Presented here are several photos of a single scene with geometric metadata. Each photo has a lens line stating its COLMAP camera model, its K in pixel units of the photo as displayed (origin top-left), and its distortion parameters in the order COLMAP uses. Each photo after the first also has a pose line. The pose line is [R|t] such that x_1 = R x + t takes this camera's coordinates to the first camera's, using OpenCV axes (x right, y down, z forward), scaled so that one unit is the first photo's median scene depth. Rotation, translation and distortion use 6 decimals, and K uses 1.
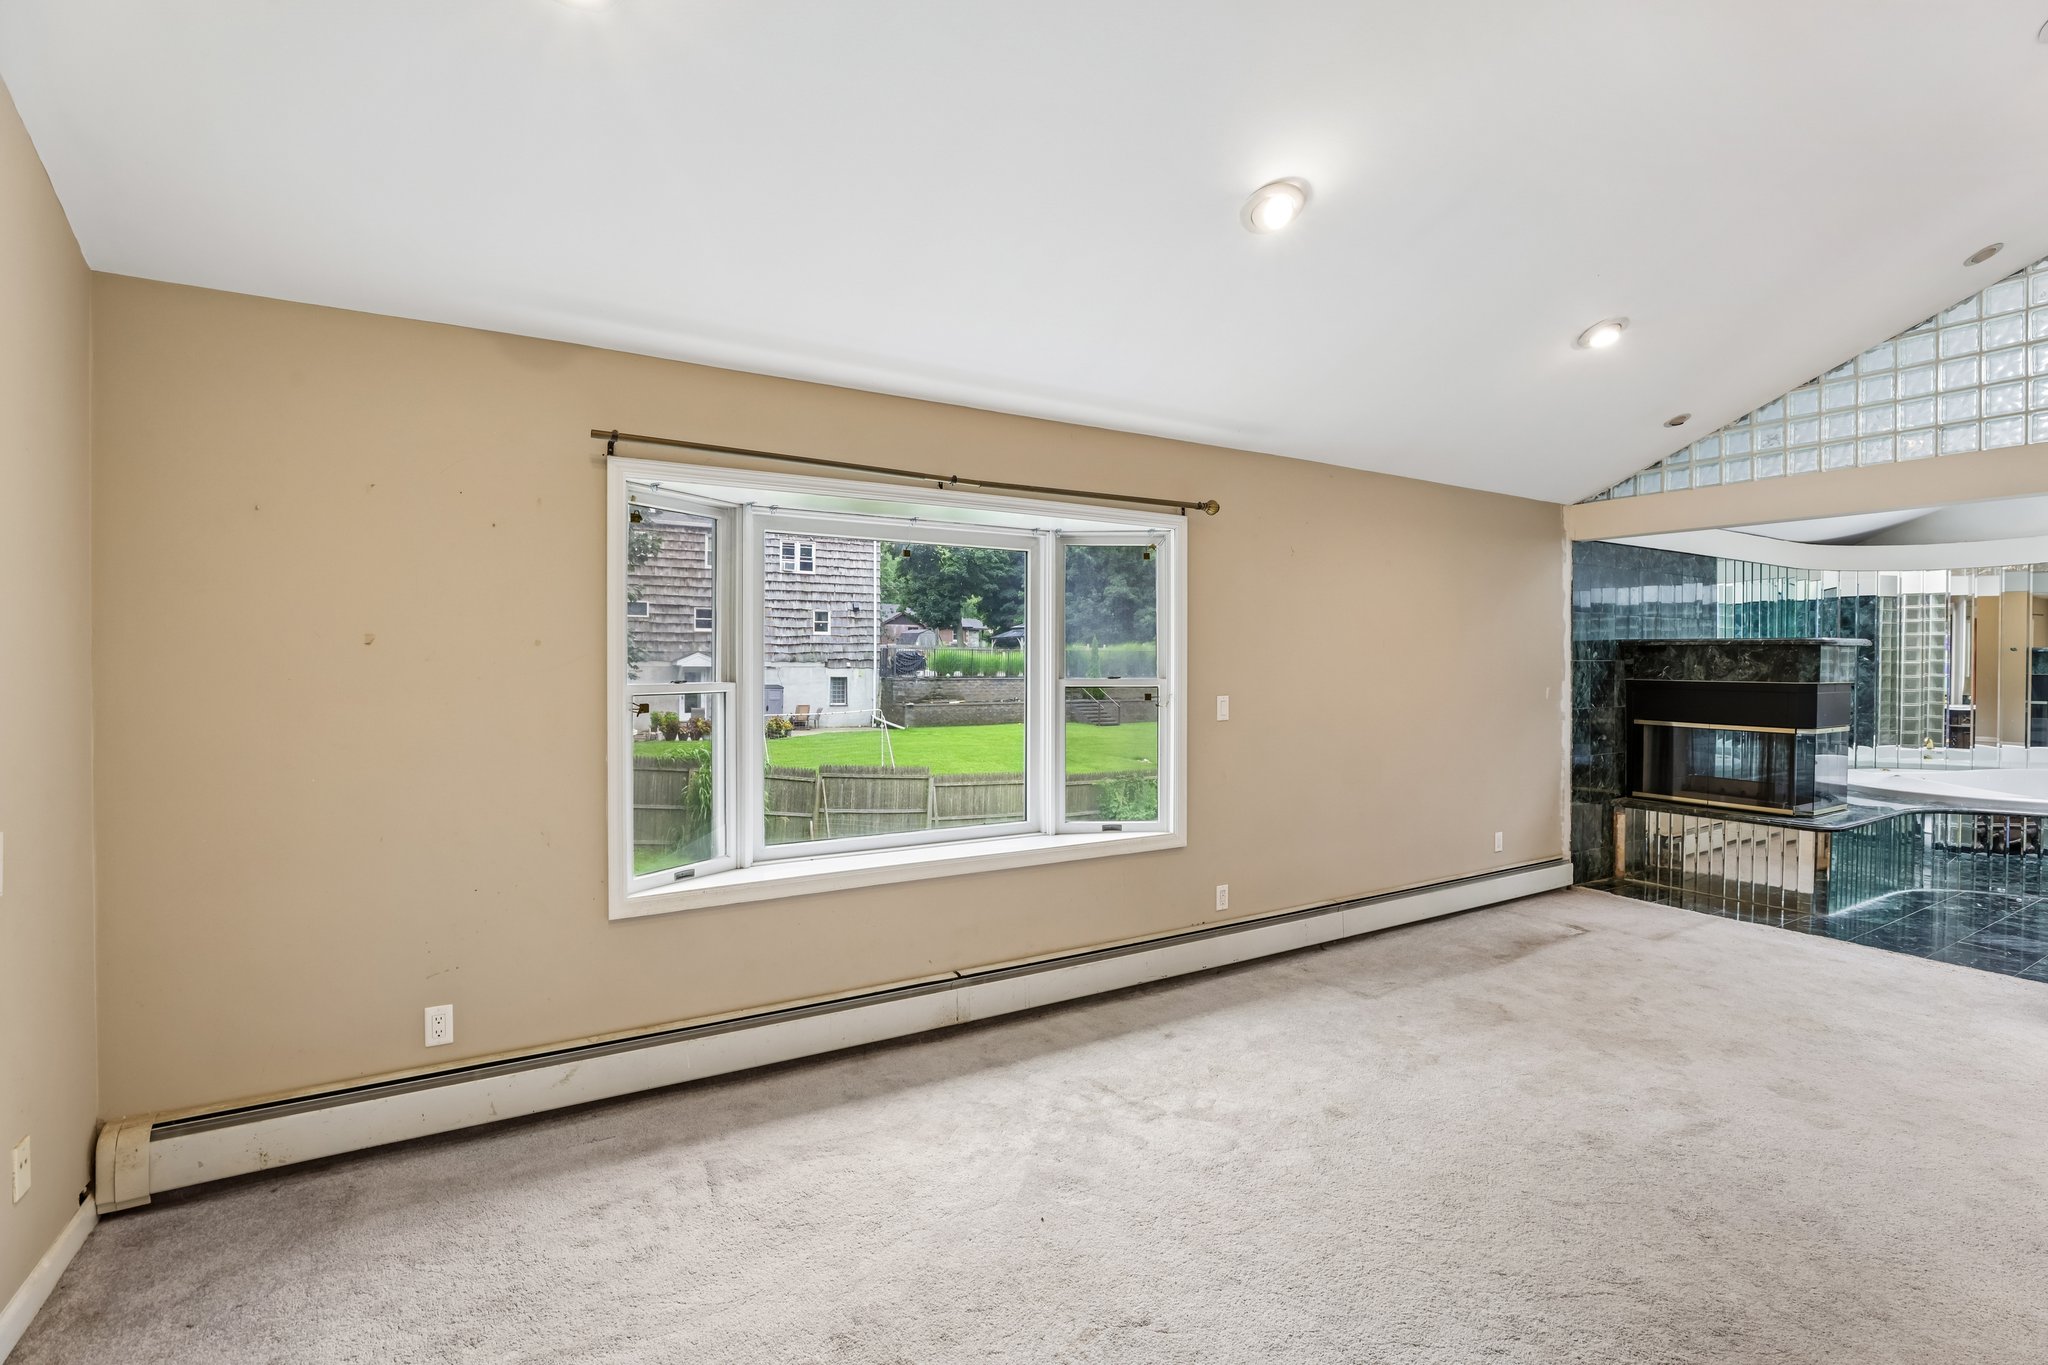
lens RADIAL K [[952.1, 0, 1028.8], [0, 952.1, 675.9], [0, 0, 1]] dist [-0.002107, 0.000358]
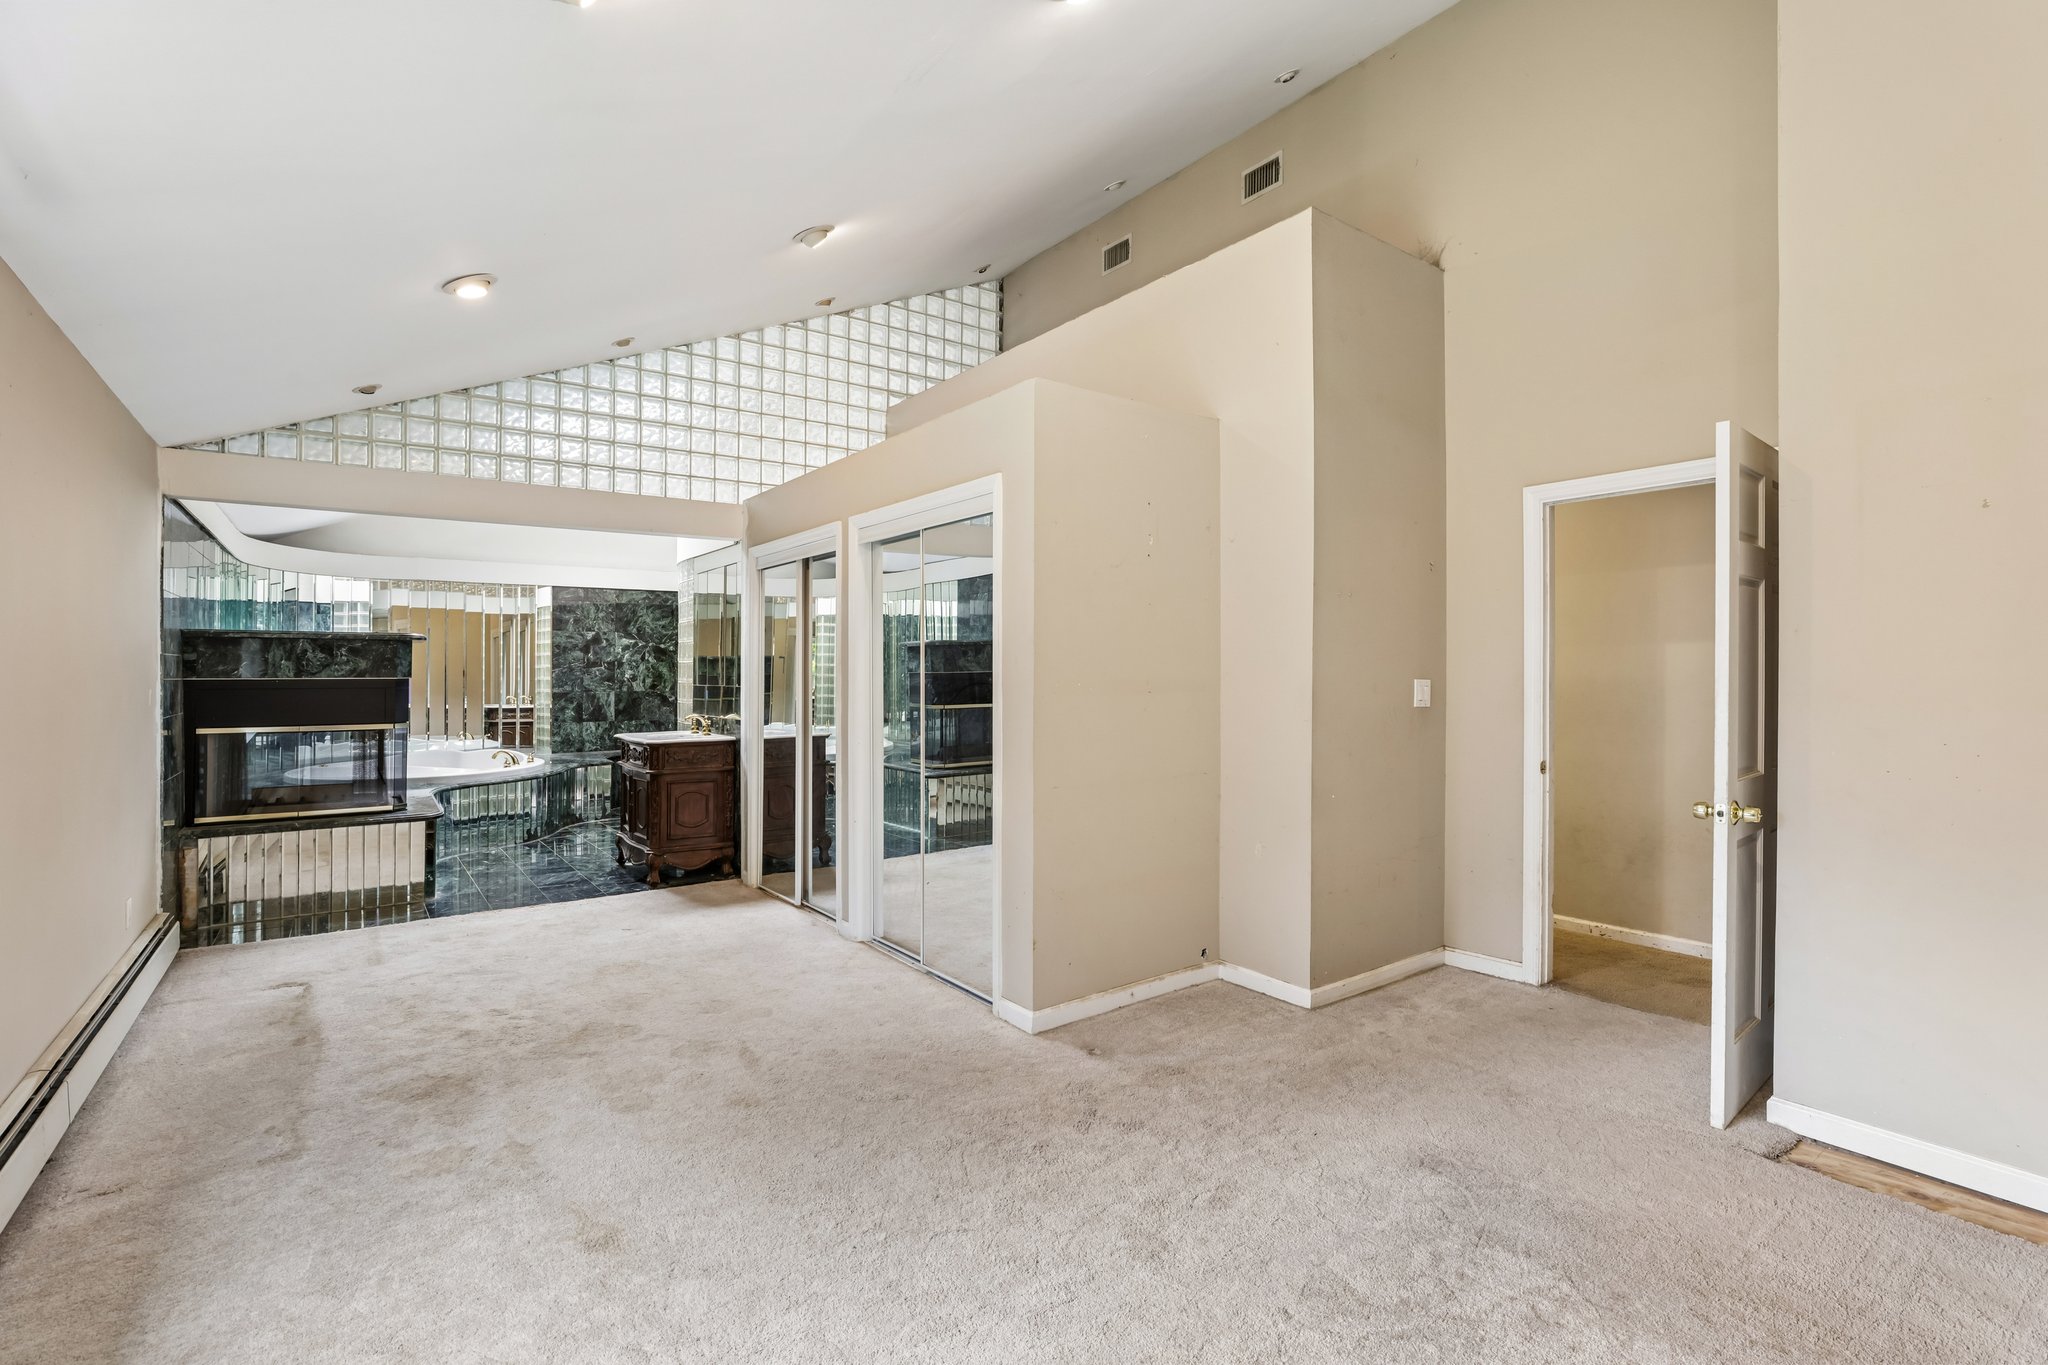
lens RADIAL K [[952.1, 0, 1028.7], [0, 952.1, 674.5], [0, 0, 1]] dist [-0.002107, 0.000358]
pose [[-0.076526, -0.004723, 0.997056, -0.289829], [0.021560, 0.999747, 0.006390, 0.013172], [-0.996834, 0.021985, -0.076405, 0.472941]]
